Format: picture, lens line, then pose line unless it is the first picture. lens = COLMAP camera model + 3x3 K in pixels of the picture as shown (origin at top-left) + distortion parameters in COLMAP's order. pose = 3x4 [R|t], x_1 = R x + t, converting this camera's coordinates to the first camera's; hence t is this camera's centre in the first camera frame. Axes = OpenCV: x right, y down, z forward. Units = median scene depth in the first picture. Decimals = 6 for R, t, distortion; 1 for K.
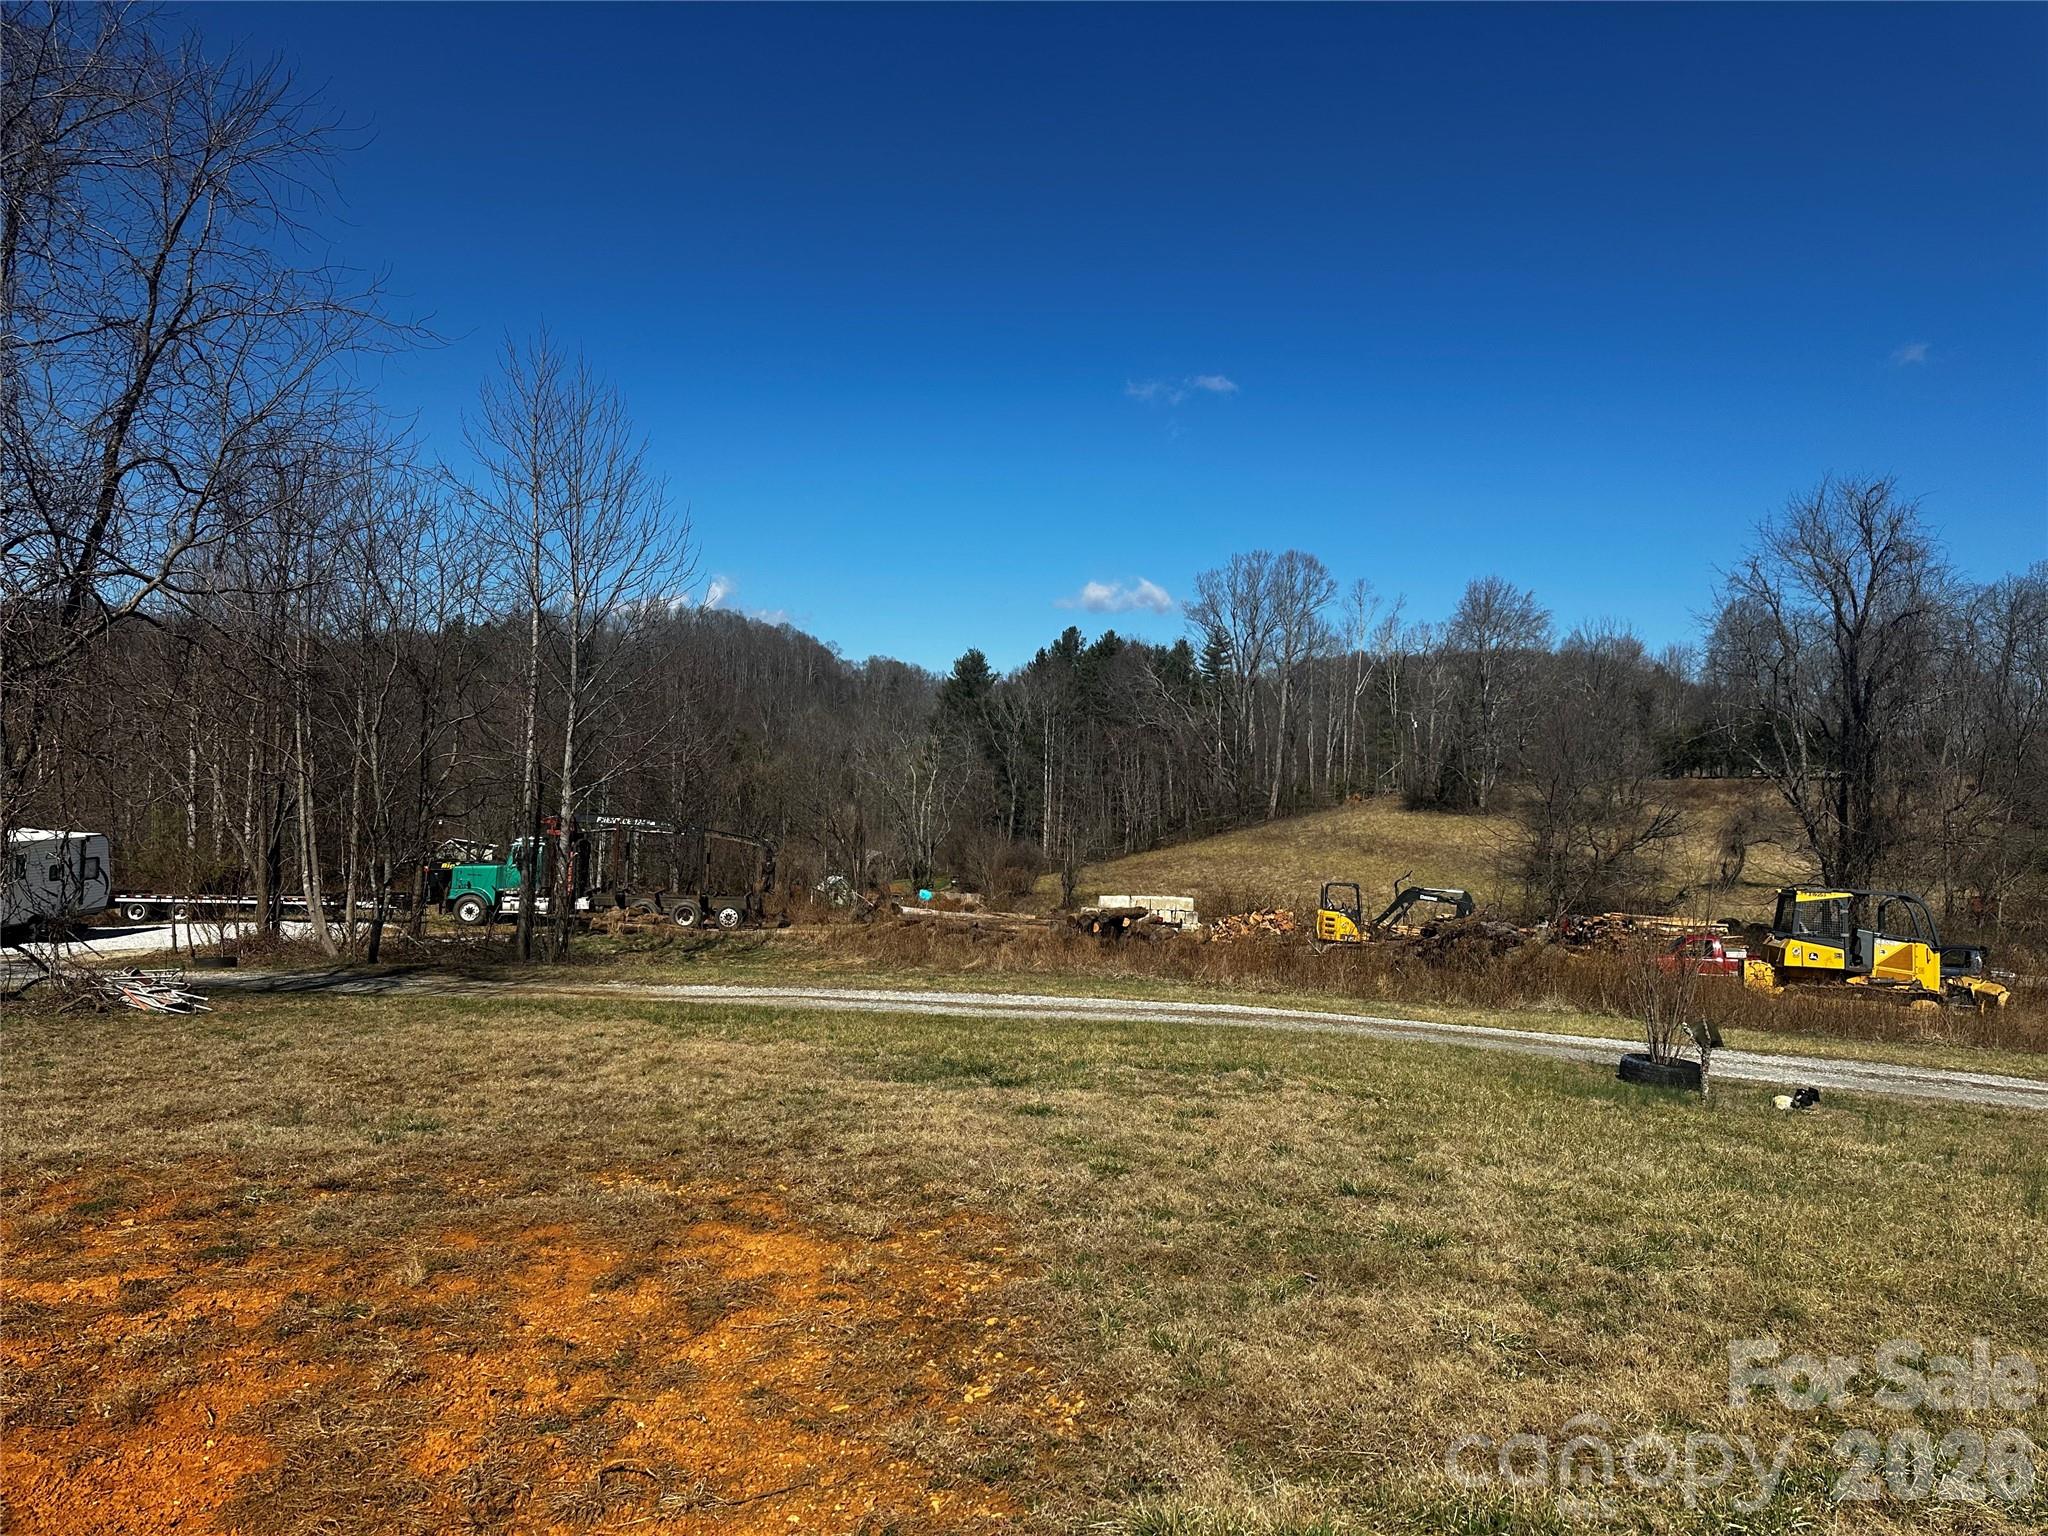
lens RADIAL K [[1403.6, 0, 1047.9], [0, 1403.6, 750.6], [0, 0, 1]] dist [0.152706, -0.235360]
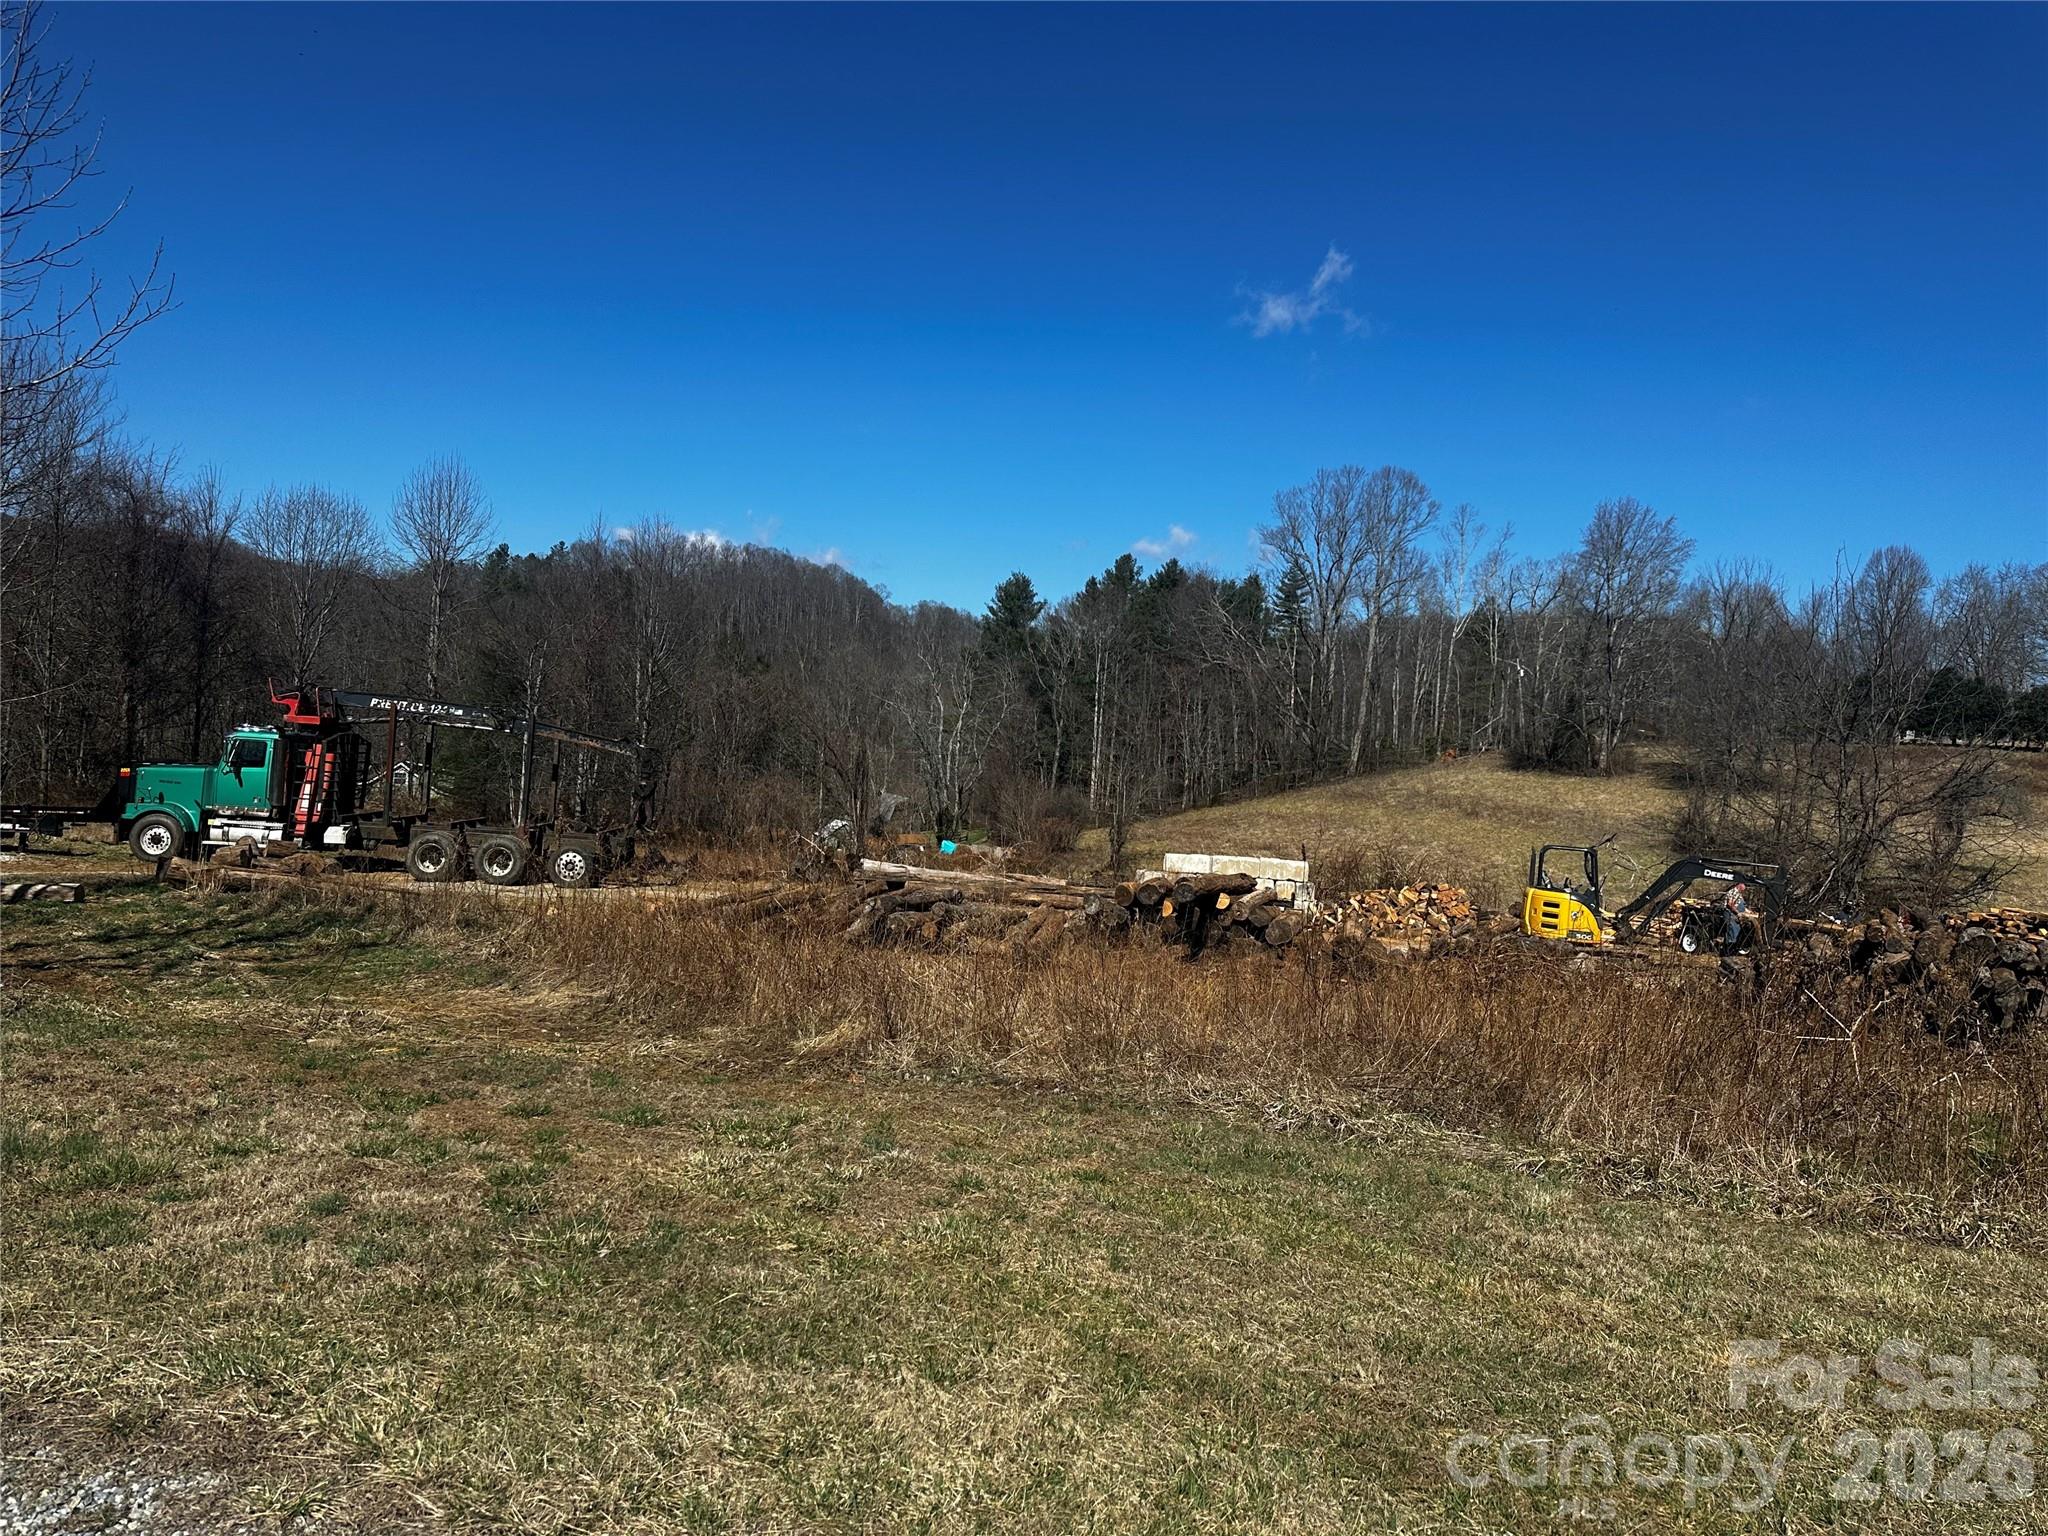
lens RADIAL K [[1419.8, 0, 1029.7], [0, 1419.8, 764.3], [0, 0, 1]] dist [0.127635, -0.189430]
pose [[0.998319, 0.032109, -0.048260, 0.001283], [-0.030124, 0.998693, 0.041301, 0.011408], [0.049523, -0.039778, 0.997981, 0.106067]]
